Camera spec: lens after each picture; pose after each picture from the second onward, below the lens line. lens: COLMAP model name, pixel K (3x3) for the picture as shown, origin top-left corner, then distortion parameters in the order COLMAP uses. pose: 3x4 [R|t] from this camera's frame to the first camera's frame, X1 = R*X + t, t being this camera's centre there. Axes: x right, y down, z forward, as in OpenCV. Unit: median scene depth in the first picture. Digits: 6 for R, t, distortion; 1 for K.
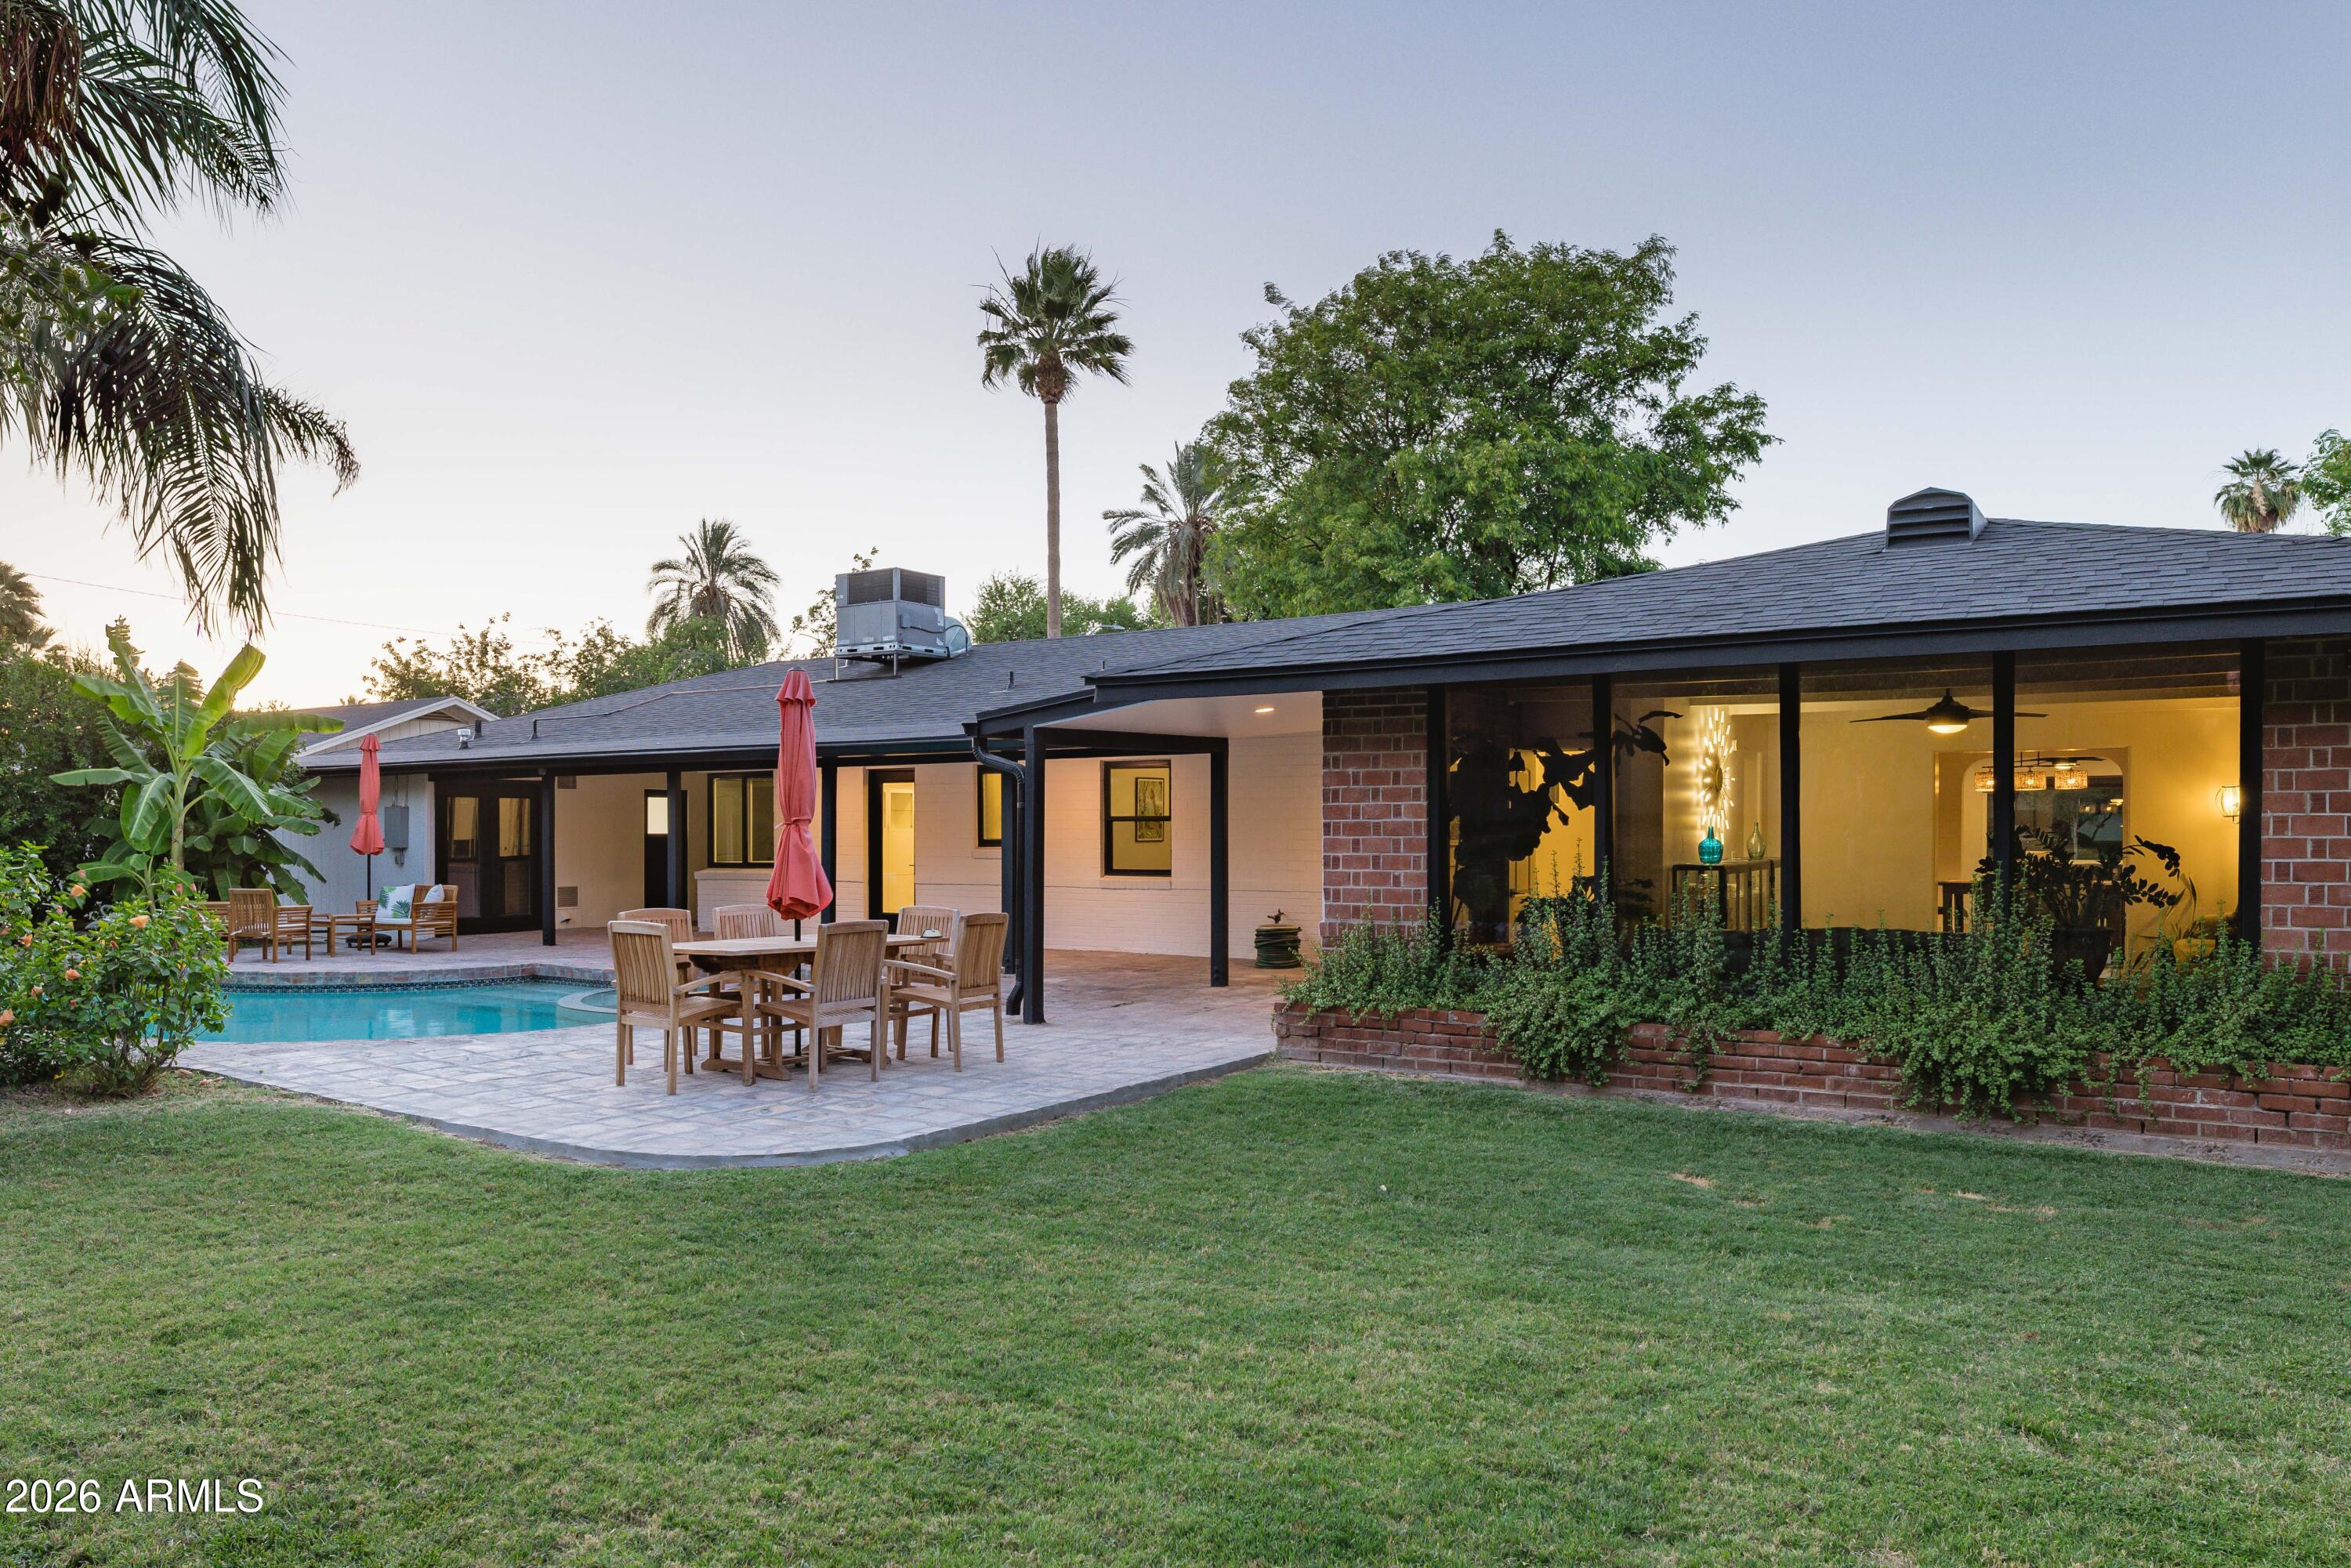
lens RADIAL K [[1505.1, 0, 1180.1], [0, 1505.1, 856.9], [0, 0, 1]] dist [0.007369, -0.001359]
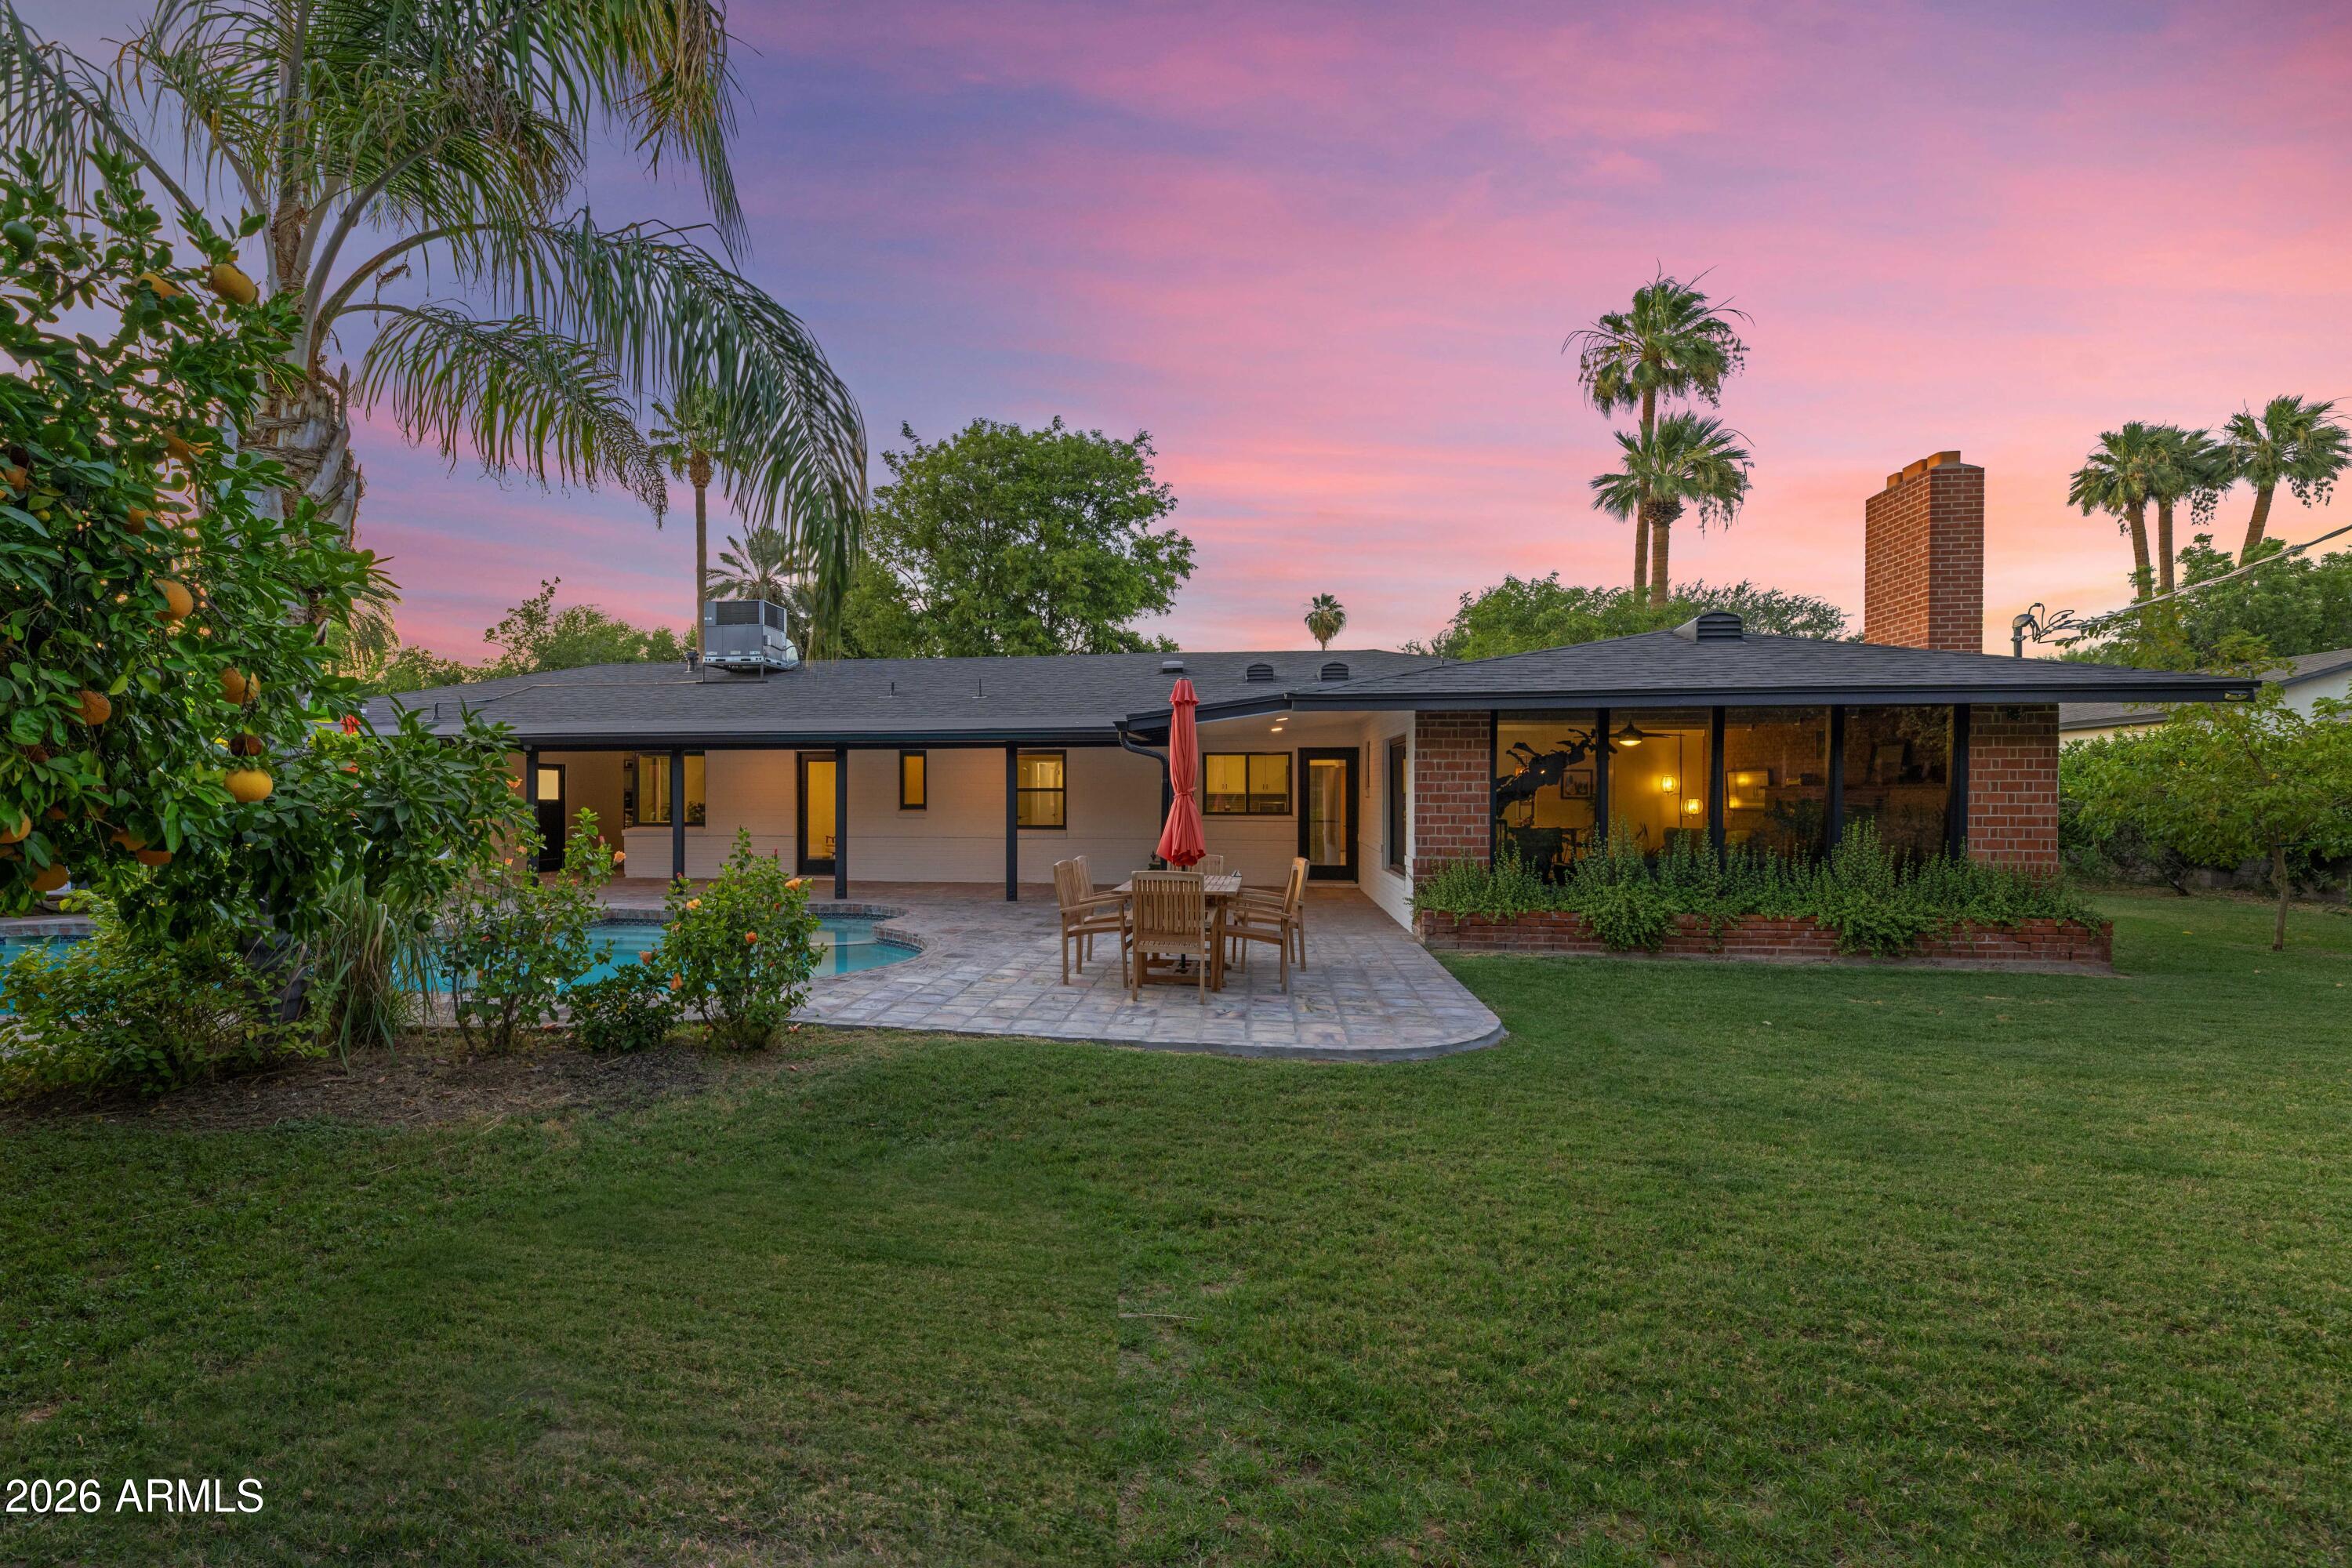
lens RADIAL K [[991.8, 0, 802.7], [0, 991.8, 796.2], [0, 0, 1]] dist [0.002652, 0.000333]
pose [[0.914761, 0.000756, 0.403996, -0.899801], [0.005713, 0.999874, -0.014807, -0.009374], [-0.403956, 0.015853, 0.914641, 0.322174]]
